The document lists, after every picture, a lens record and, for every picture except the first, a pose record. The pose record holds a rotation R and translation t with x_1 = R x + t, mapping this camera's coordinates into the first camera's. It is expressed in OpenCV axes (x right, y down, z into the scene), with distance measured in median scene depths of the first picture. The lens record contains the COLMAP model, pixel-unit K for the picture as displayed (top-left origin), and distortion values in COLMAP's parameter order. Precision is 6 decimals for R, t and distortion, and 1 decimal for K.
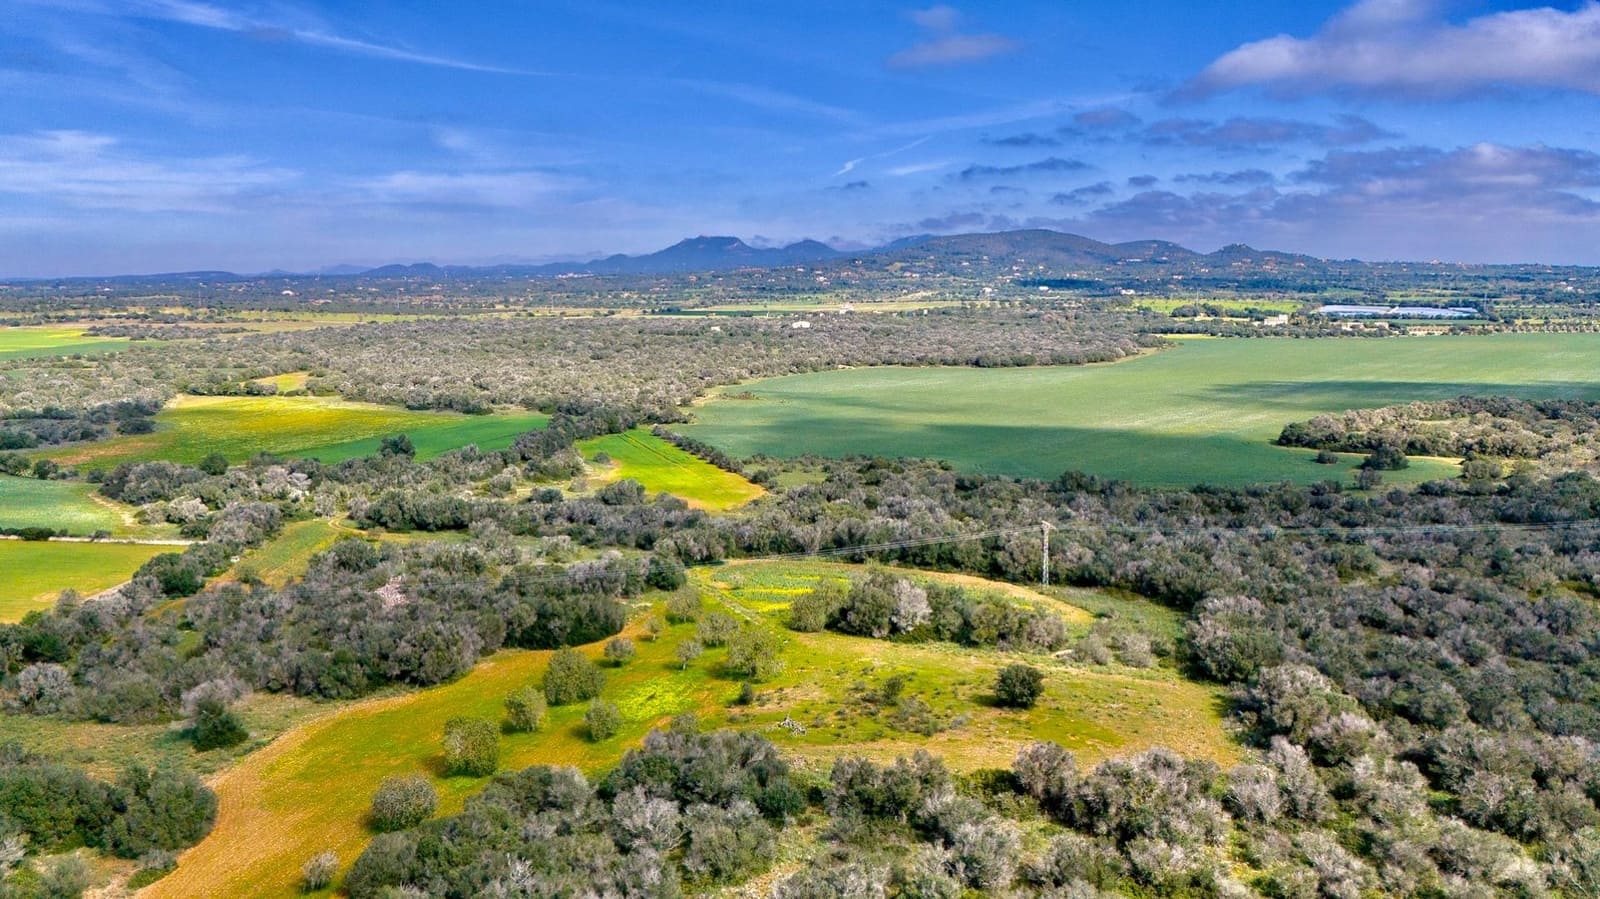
lens RADIAL K [[1283.9, 0, 800.0], [0, 1283.9, 449.5], [0, 0, 1]] dist [0.074352, -0.069468]
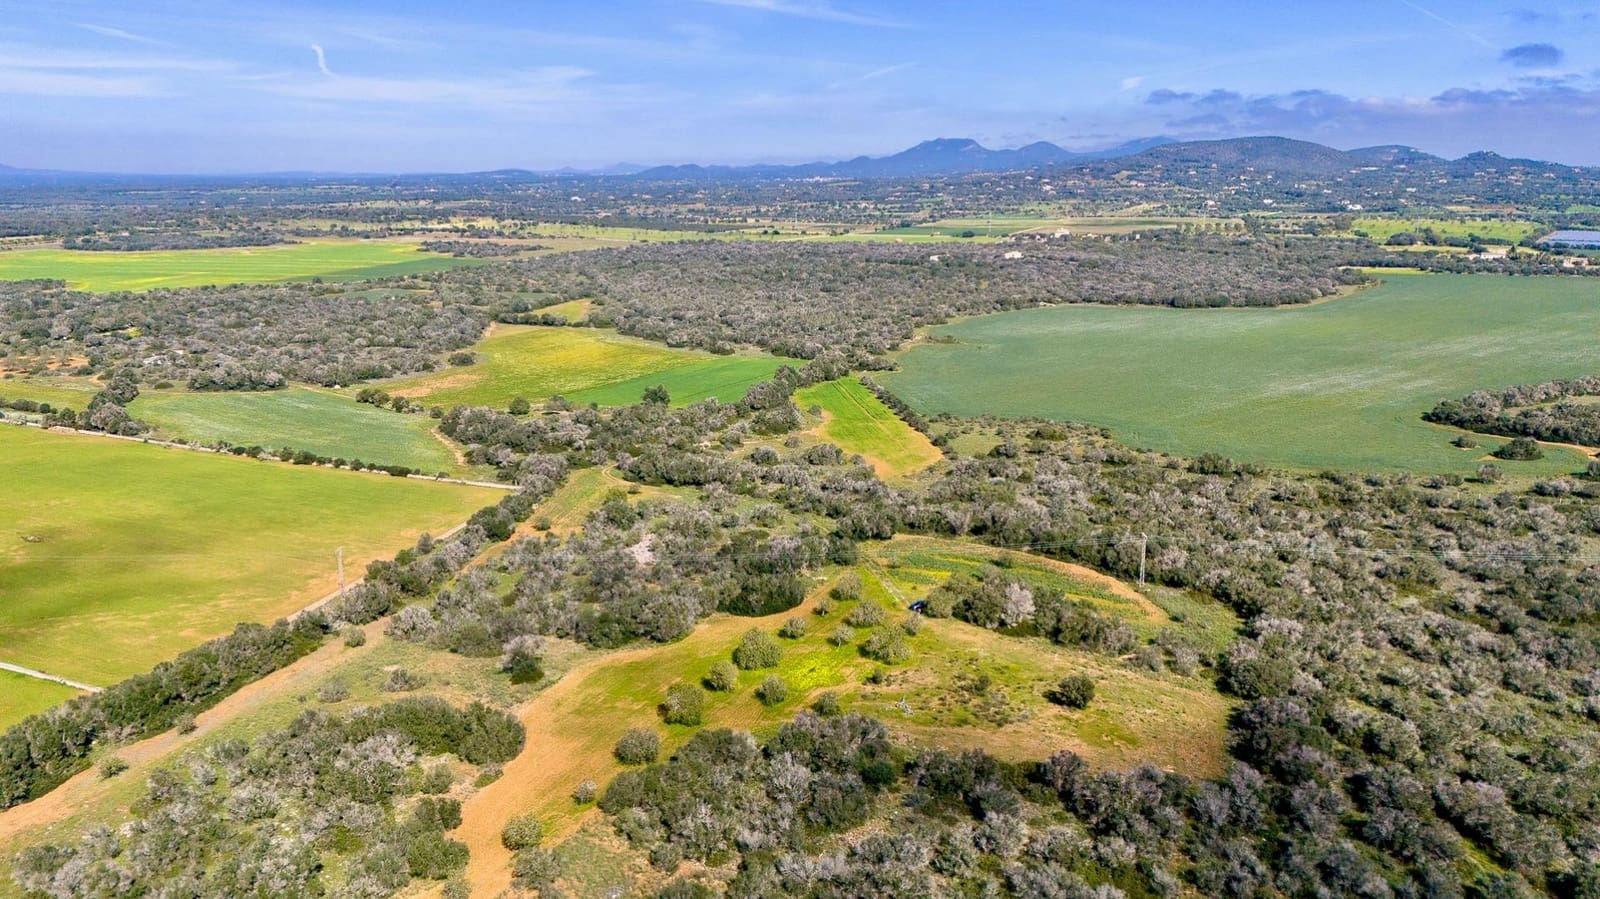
lens RADIAL K [[1181.3, 0, 798.3], [0, 1181.3, 448.5], [0, 0, 1]] dist [0.079999, -0.083733]
pose [[0.981363, 0.050709, -0.185351, 0.065236], [-0.031885, 0.994153, 0.103168, -0.121918], [0.189499, -0.095336, 0.977242, -0.163166]]
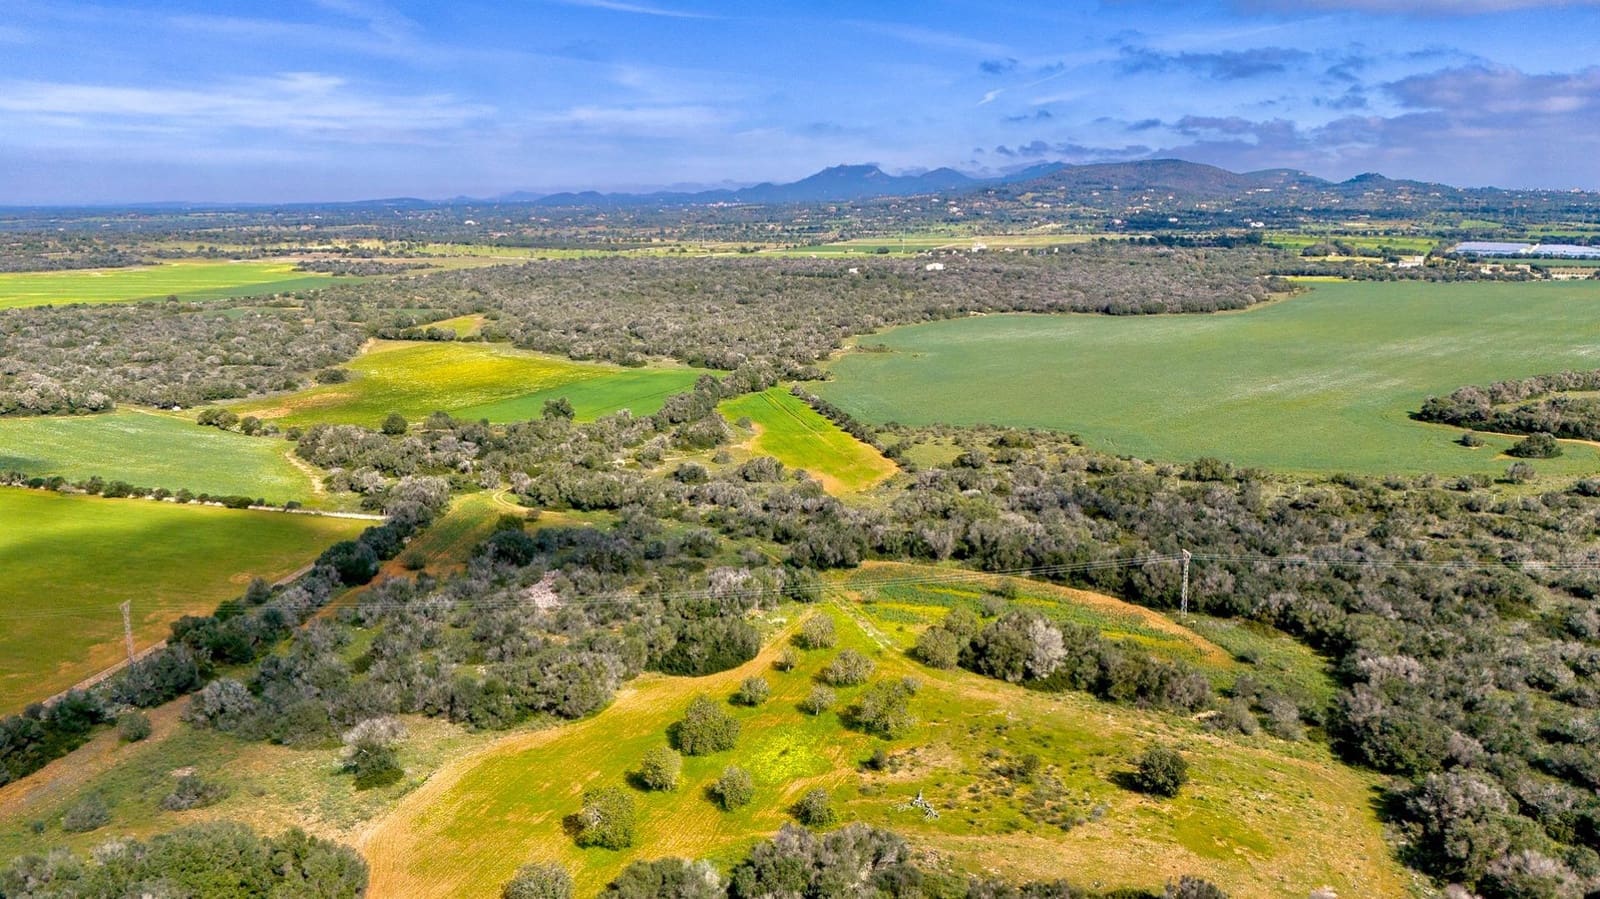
lens RADIAL K [[1181.3, 0, 798.3], [0, 1181.3, 448.5], [0, 0, 1]] dist [0.079999, -0.083733]
pose [[0.993816, 0.024023, -0.108410, -0.006257], [-0.015879, 0.997029, 0.075373, -0.078111], [0.109899, -0.073185, 0.991245, 0.064116]]
